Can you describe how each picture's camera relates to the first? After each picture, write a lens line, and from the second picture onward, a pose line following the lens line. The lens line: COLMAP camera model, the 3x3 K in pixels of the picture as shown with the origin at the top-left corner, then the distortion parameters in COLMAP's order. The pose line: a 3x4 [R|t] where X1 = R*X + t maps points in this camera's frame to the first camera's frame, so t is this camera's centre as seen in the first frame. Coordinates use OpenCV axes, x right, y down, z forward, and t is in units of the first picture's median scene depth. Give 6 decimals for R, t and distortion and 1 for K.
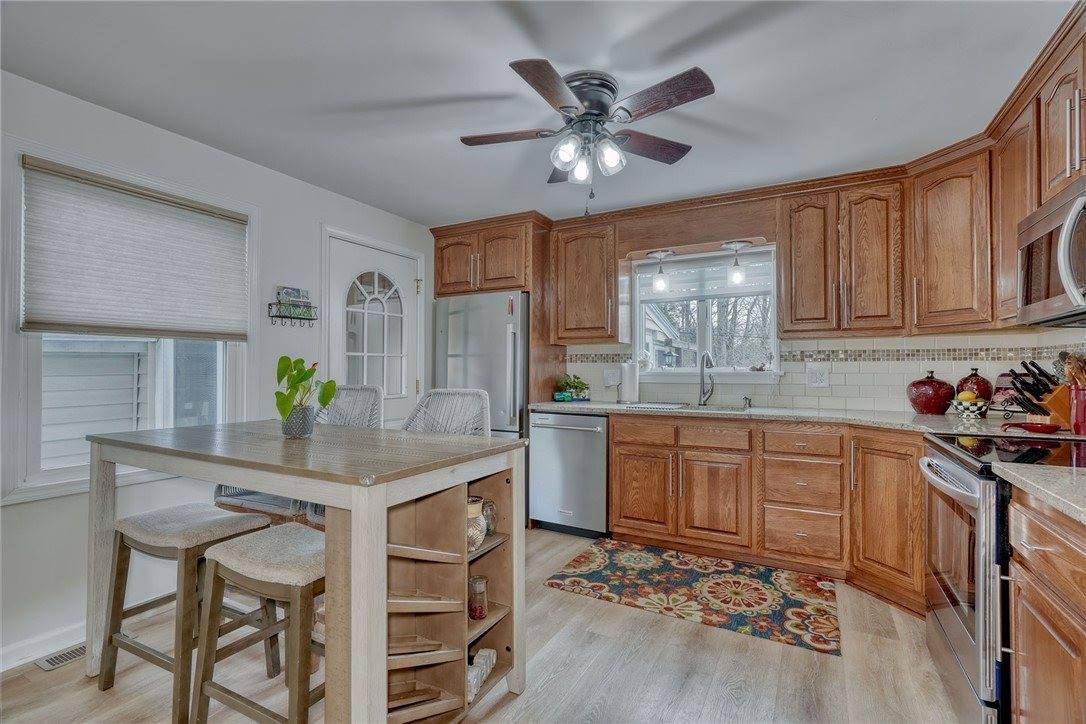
lens RADIAL K [[488.8, 0, 541.3], [0, 488.8, 363.7], [0, 0, 1]] dist [-0.010271, 0.000490]
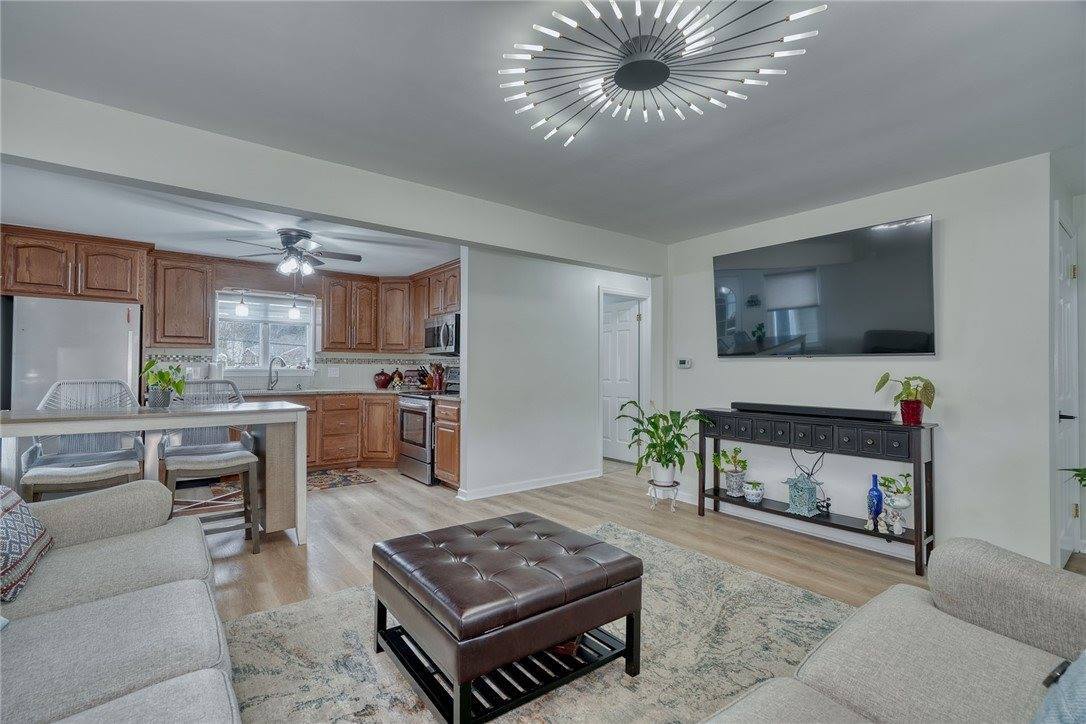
lens RADIAL K [[488.8, 0, 541.3], [0, 488.8, 363.7], [0, 0, 1]] dist [-0.010271, 0.000490]
pose [[0.390705, 0.009796, 0.920464, -0.856793], [-0.018824, 0.999819, -0.002650, -0.014512], [-0.920324, -0.016292, 0.390819, -0.478646]]
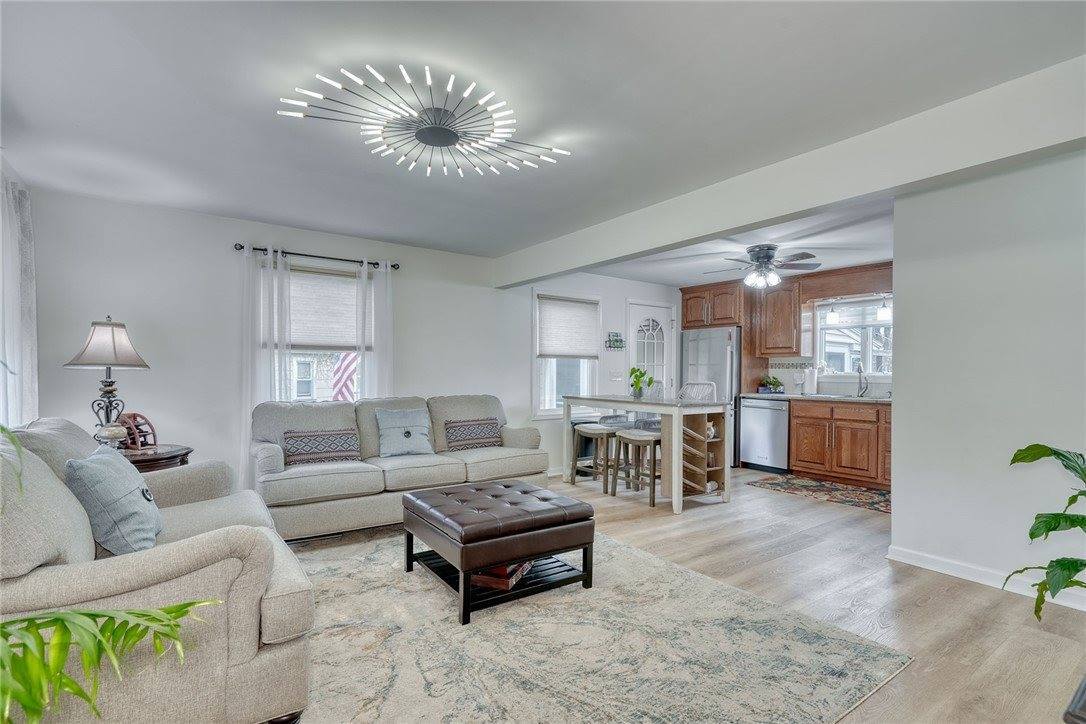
lens RADIAL K [[503.1, 0, 539.9], [0, 503.1, 376.9], [0, 0, 1]] dist [-0.011616, -0.000001]
pose [[0.903414, 0.008723, -0.428680, 0.099741], [0.000476, 0.999772, 0.021347, -0.012912], [0.428769, -0.019489, 0.903204, -0.938383]]
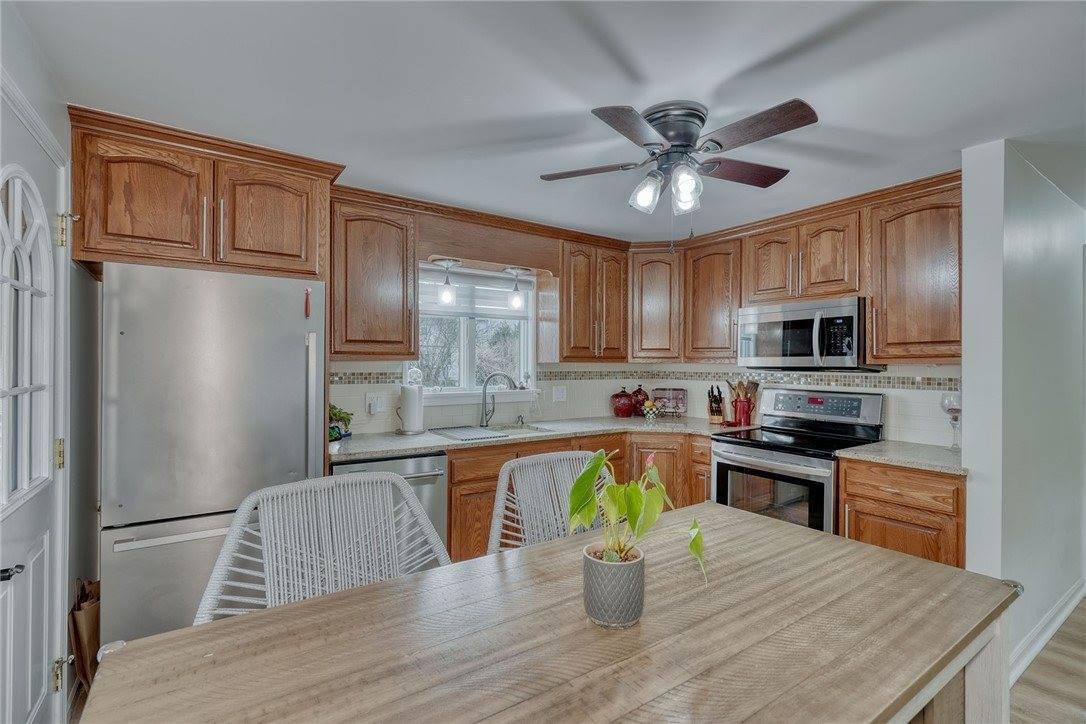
lens RADIAL K [[484.7, 0, 527.1], [0, 484.7, 362.1], [0, 0, 1]] dist [-0.002363, -0.000025]
pose [[0.479706, 0.003018, 0.877424, -0.523384], [-0.016411, 0.999850, 0.005533, -0.054281], [-0.877276, -0.017053, 0.479683, 0.490876]]
